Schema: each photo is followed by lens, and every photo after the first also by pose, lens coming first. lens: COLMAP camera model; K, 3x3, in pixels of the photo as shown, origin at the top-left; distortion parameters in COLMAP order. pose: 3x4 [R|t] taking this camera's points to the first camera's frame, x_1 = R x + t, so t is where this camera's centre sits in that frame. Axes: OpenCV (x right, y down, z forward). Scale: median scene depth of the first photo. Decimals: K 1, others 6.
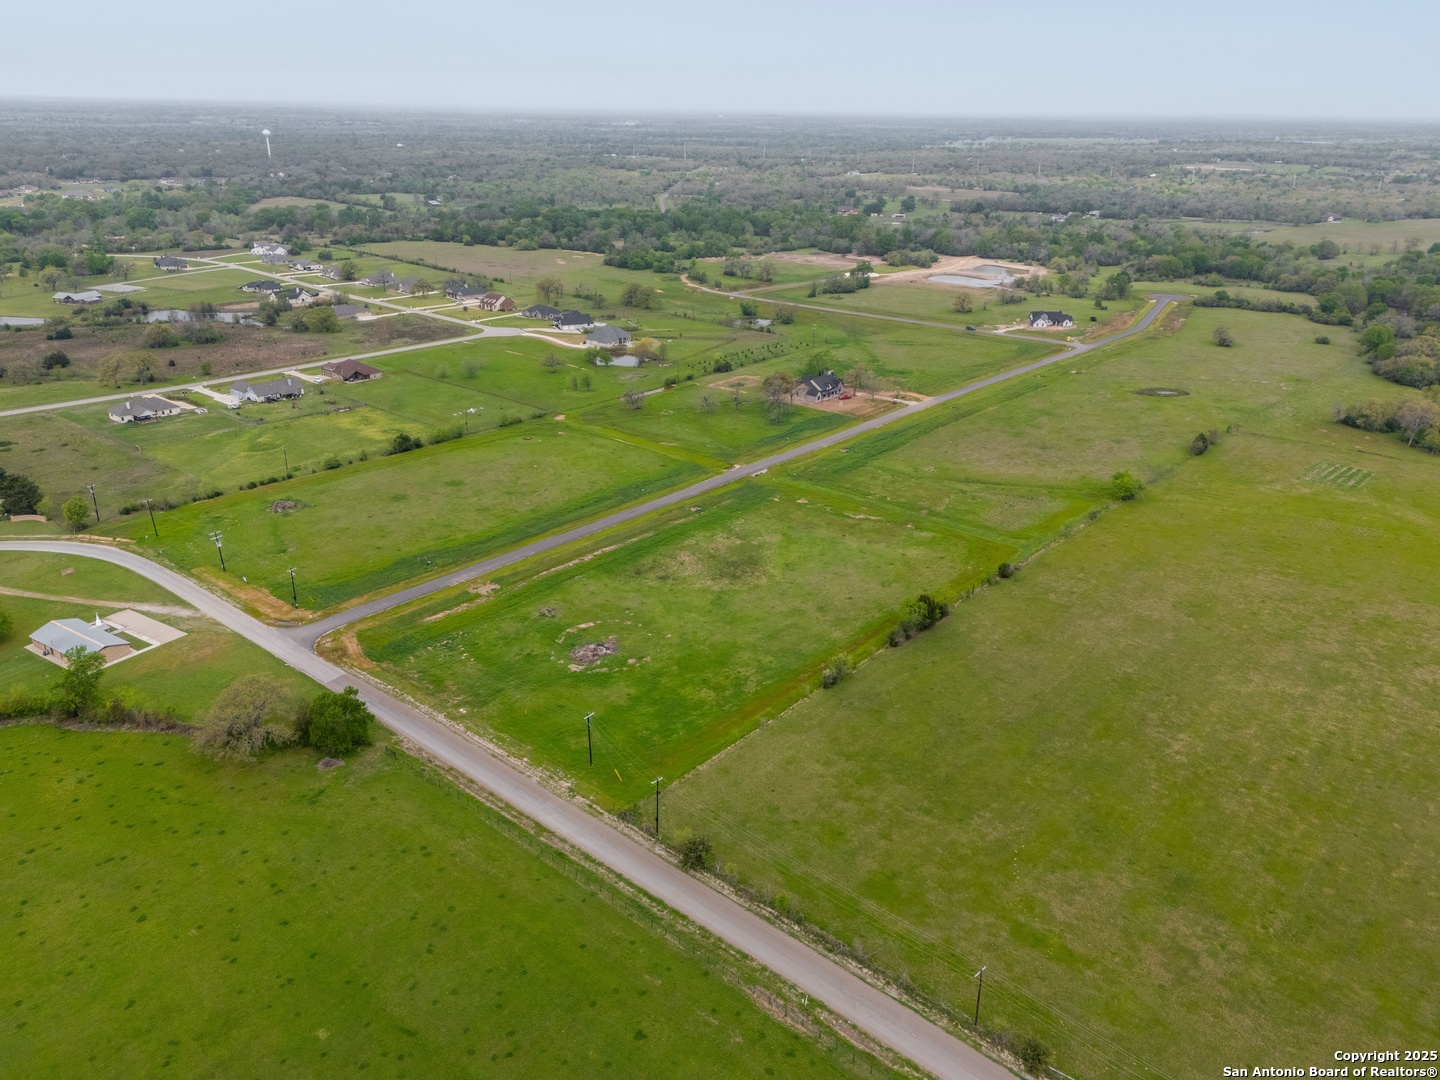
lens RADIAL K [[1019.3, 0, 720.0], [0, 1019.3, 540.0], [0, 0, 1]] dist [0.094633, -0.075089]
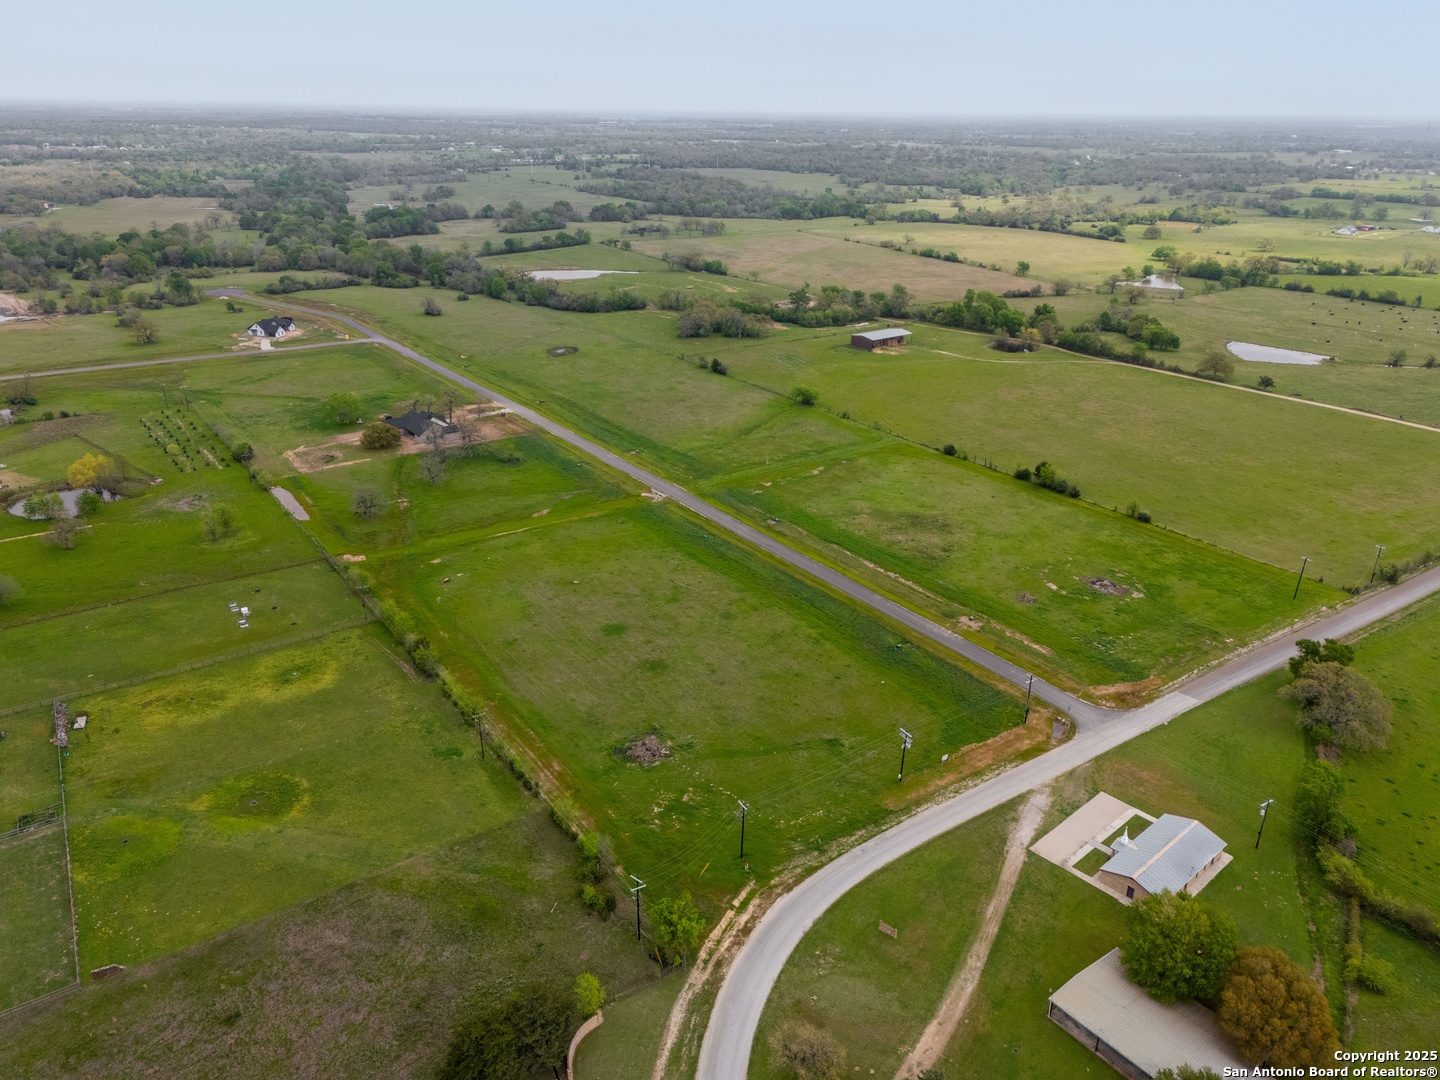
lens RADIAL K [[1019.3, 0, 720.0], [0, 1019.3, 540.0], [0, 0, 1]] dist [0.094633, -0.075089]
pose [[0.269764, -0.381653, 0.884063, -0.944088], [0.365819, 0.889887, 0.272540, -0.311429], [-0.890732, 0.249886, 0.379676, 0.710434]]
